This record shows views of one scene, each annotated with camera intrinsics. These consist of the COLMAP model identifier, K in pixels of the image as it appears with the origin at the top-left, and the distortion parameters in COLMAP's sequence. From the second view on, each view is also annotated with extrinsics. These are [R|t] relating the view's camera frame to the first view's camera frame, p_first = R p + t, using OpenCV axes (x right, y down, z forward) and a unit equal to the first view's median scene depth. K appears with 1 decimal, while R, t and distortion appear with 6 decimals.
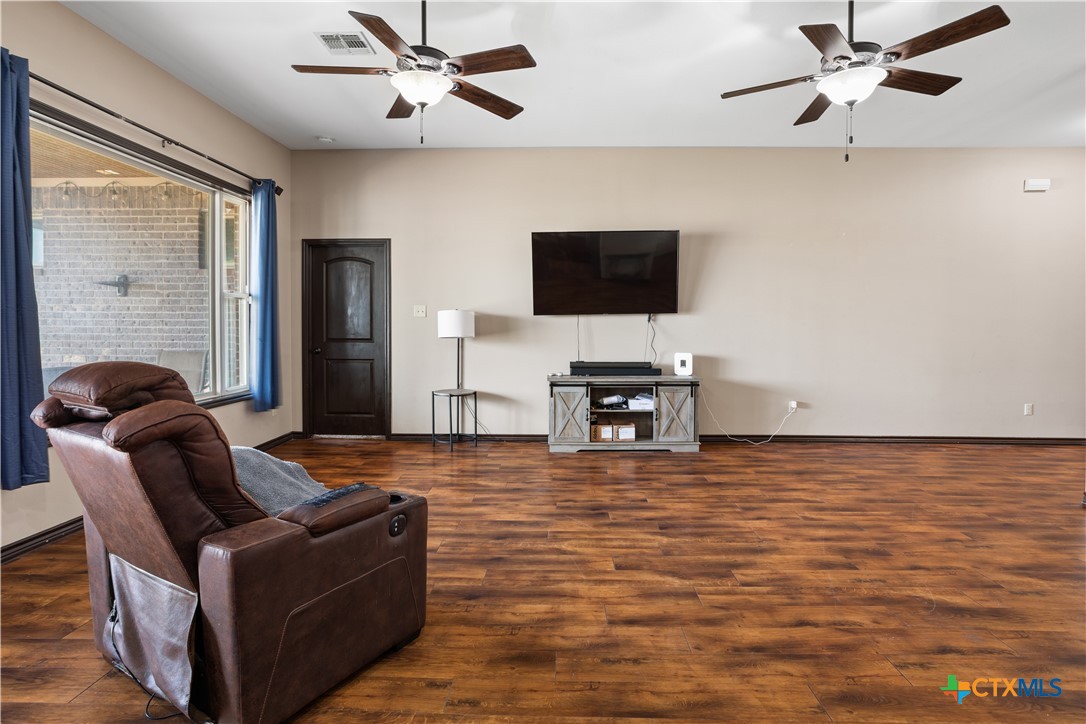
lens RADIAL K [[549.3, 0, 553.1], [0, 549.3, 358.0], [0, 0, 1]] dist [-0.007169, 0.000935]
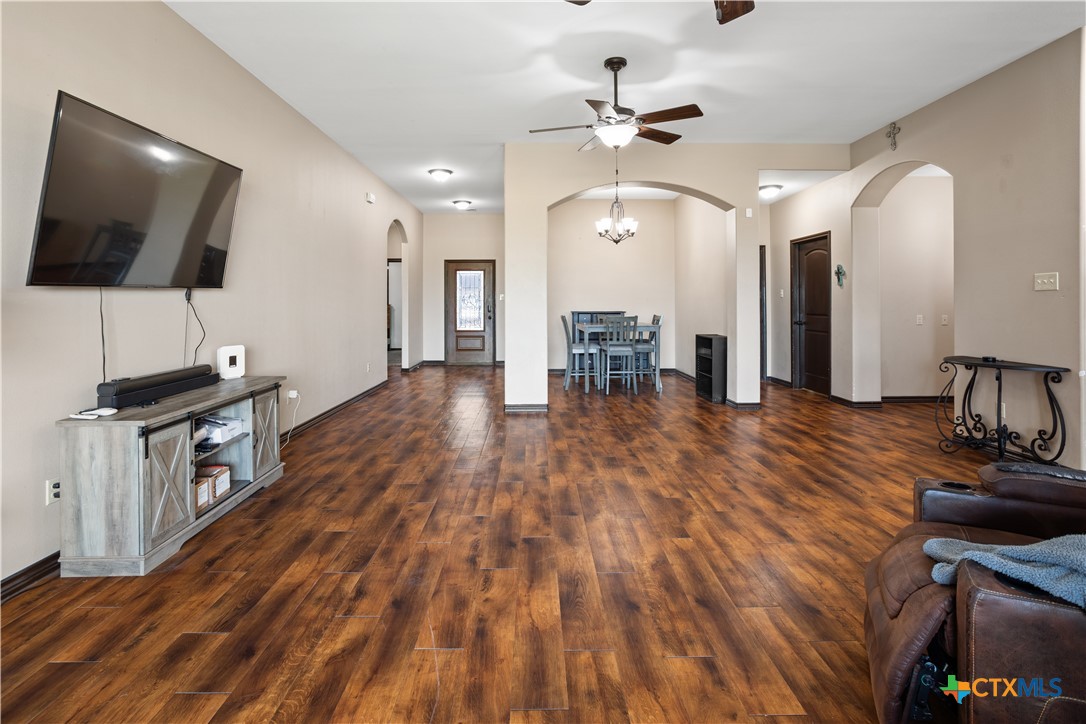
lens RADIAL K [[541.5, 0, 528.4], [0, 541.5, 300.9], [0, 0, 1]] dist [-0.029019, 0.000814]
pose [[0.001236, 0.002603, 0.999996, -0.698577], [0.069714, 0.997563, -0.002683, -0.060790], [-0.997566, 0.069717, 0.001052, 0.987374]]
